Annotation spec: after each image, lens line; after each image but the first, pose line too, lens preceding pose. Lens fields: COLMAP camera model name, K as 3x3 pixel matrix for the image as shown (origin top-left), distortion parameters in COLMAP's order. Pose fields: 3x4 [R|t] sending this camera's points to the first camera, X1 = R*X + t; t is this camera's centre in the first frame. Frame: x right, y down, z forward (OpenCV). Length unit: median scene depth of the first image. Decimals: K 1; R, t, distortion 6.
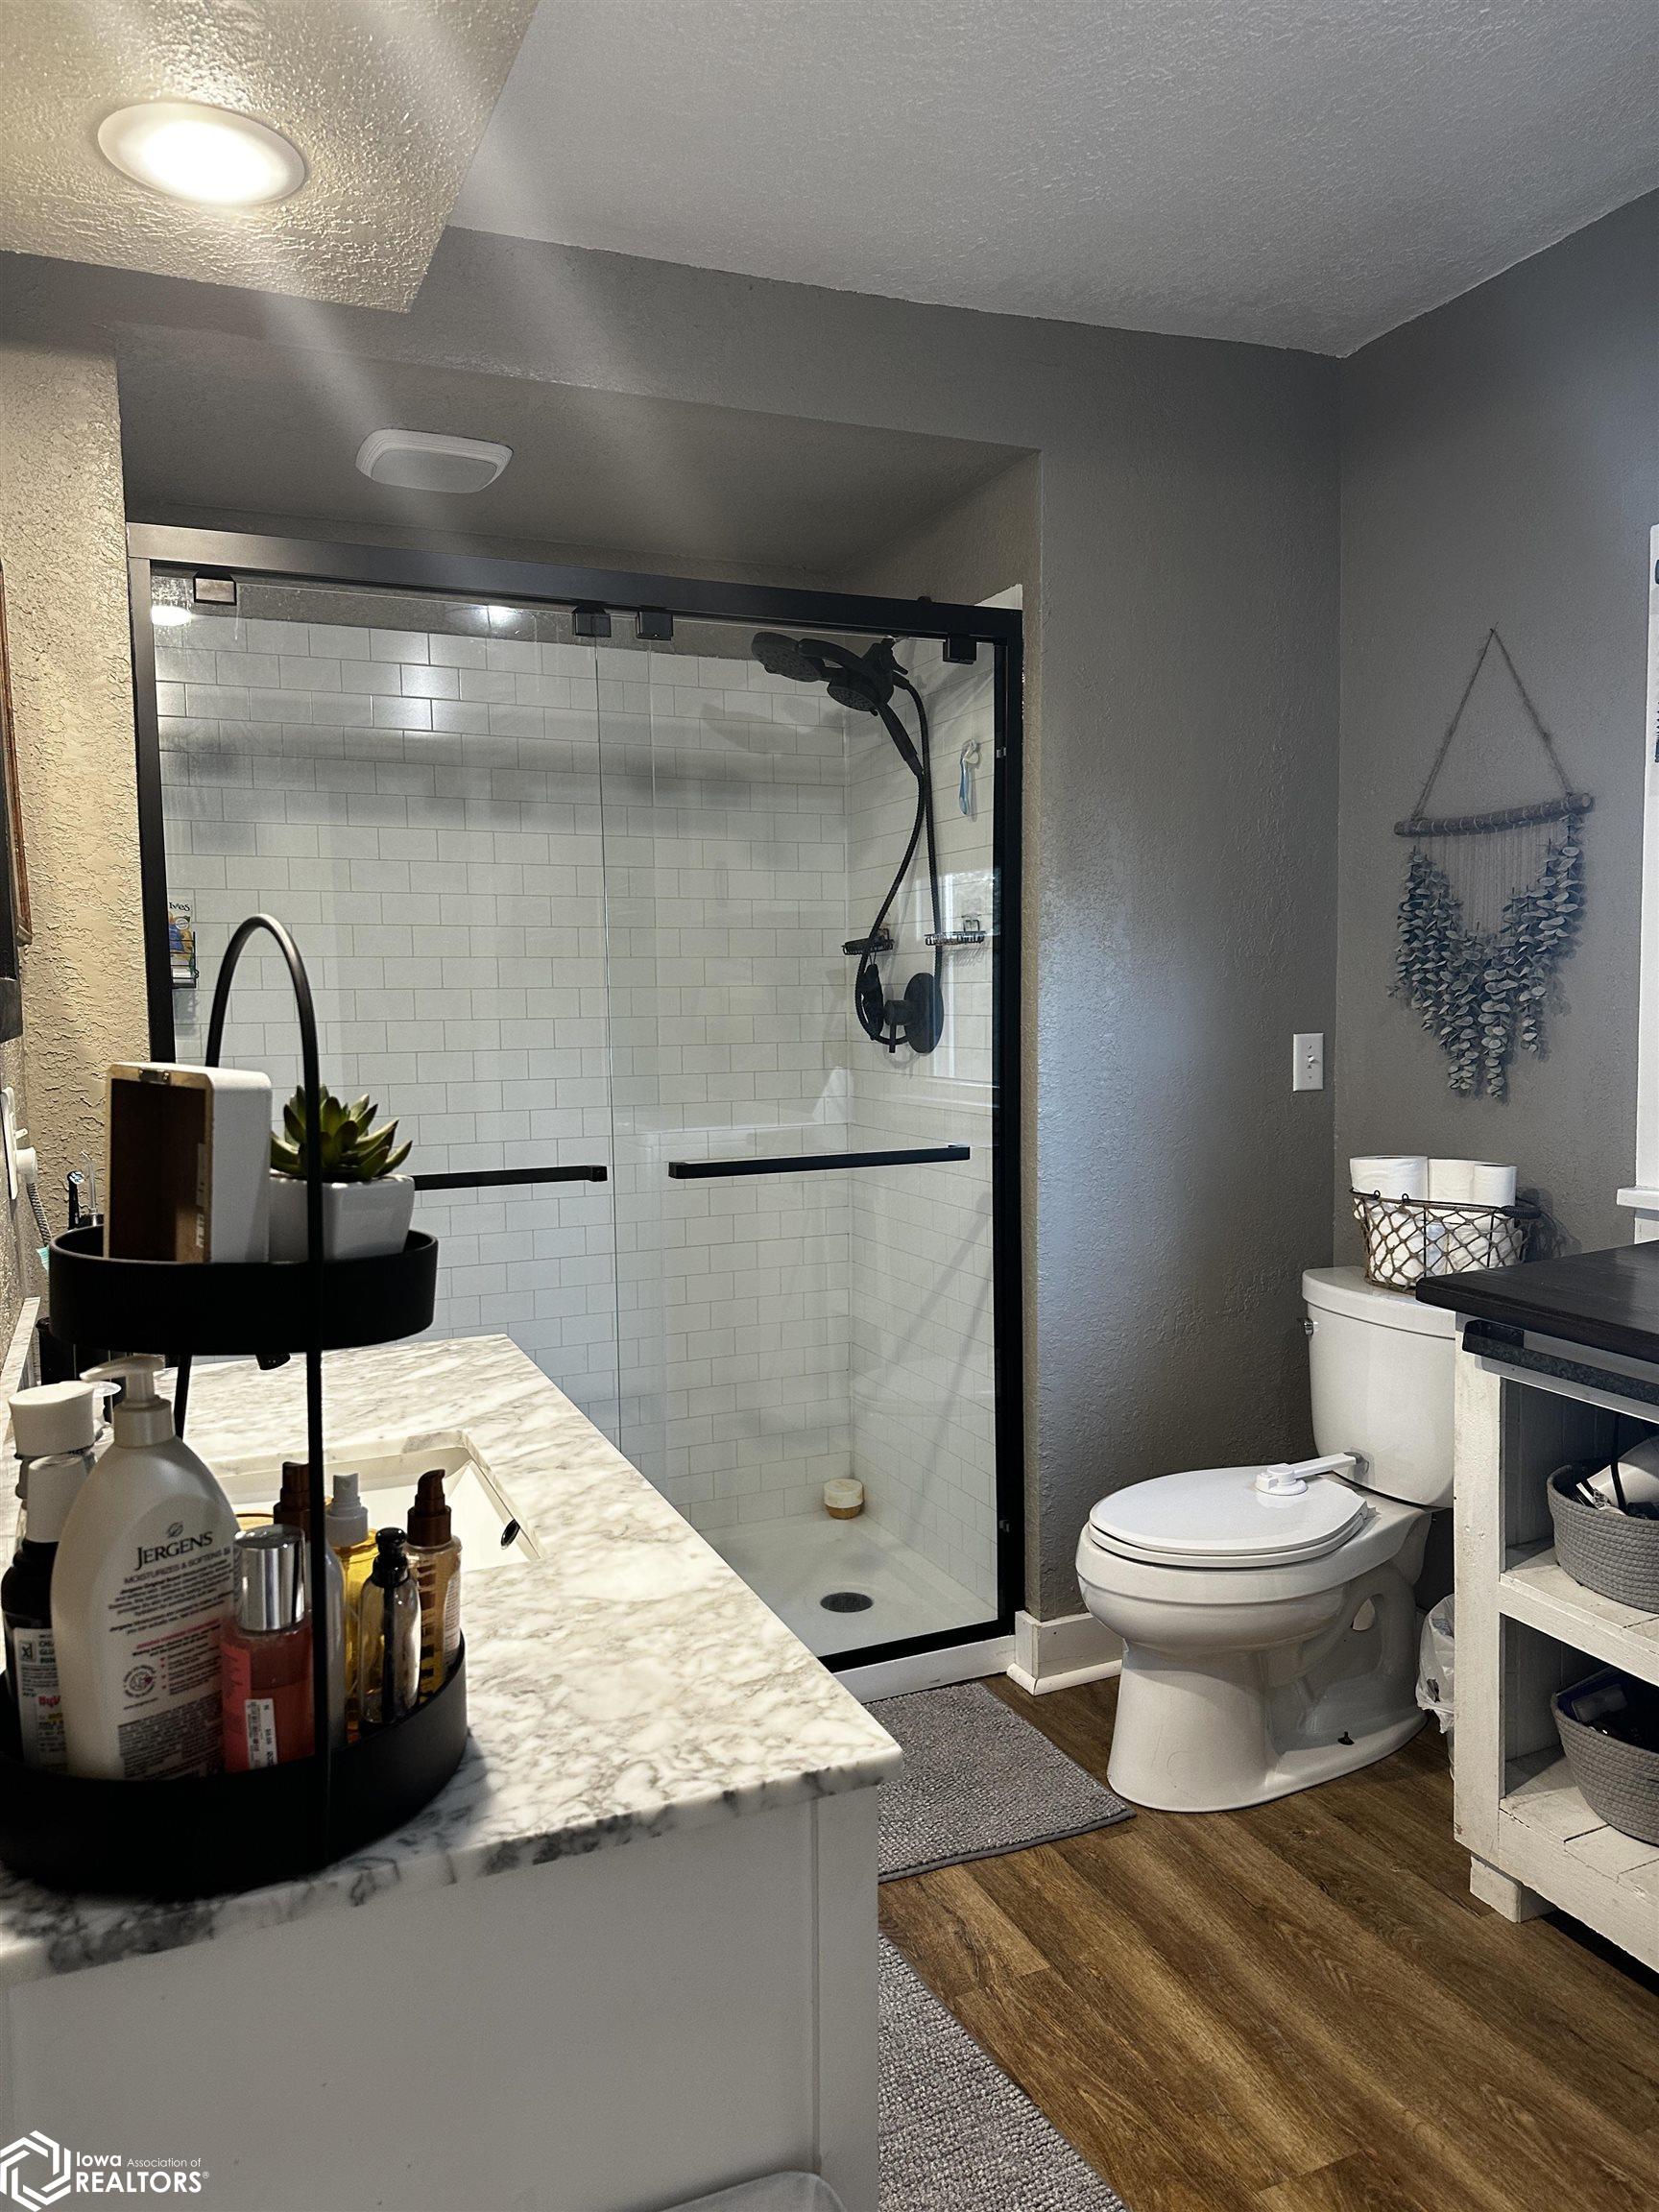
lens RADIAL K [[1563.6, 0, 838.9], [0, 1563.6, 1104.3], [0, 0, 1]] dist [-0.013411, -0.008341]
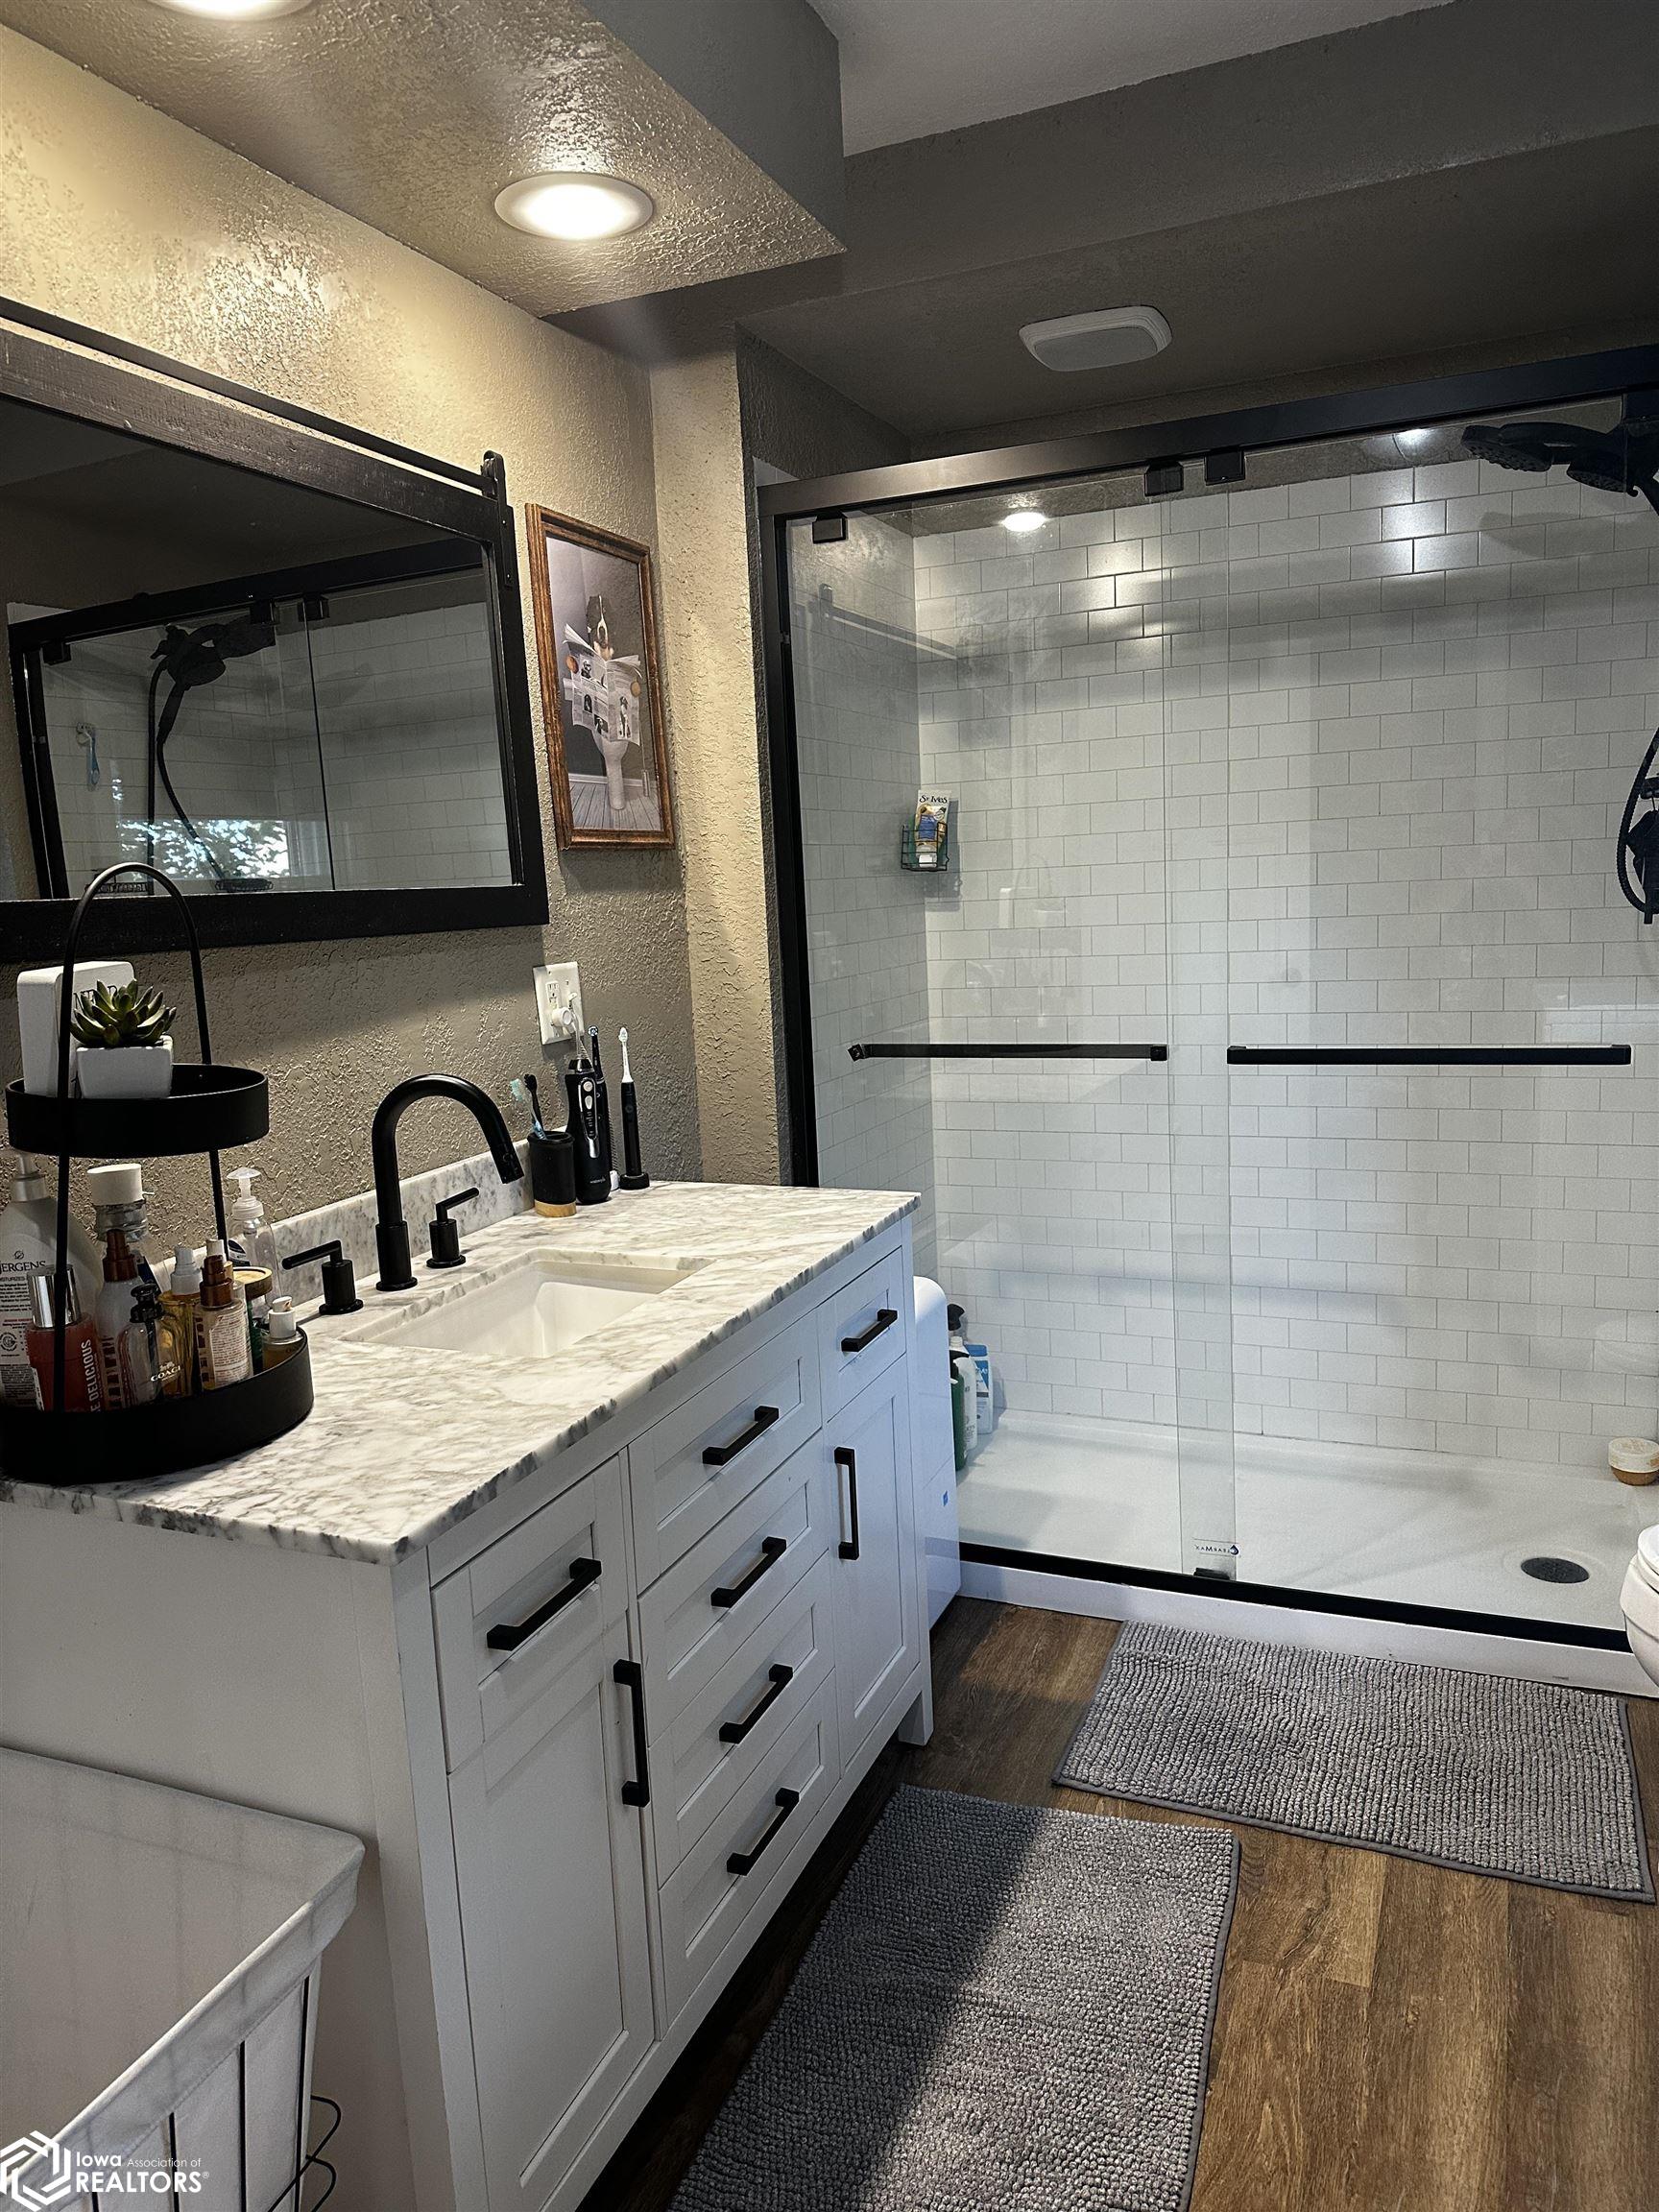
lens RADIAL K [[1553.8, 0, 840.2], [0, 1553.8, 1110.5], [0, 0, 1]] dist [0.082419, -0.124447]
pose [[0.669493, 0.090885, -0.737238, 0.836794], [-0.014009, 0.993855, 0.109798, -0.046986], [0.742687, -0.063181, 0.666652, 0.334694]]
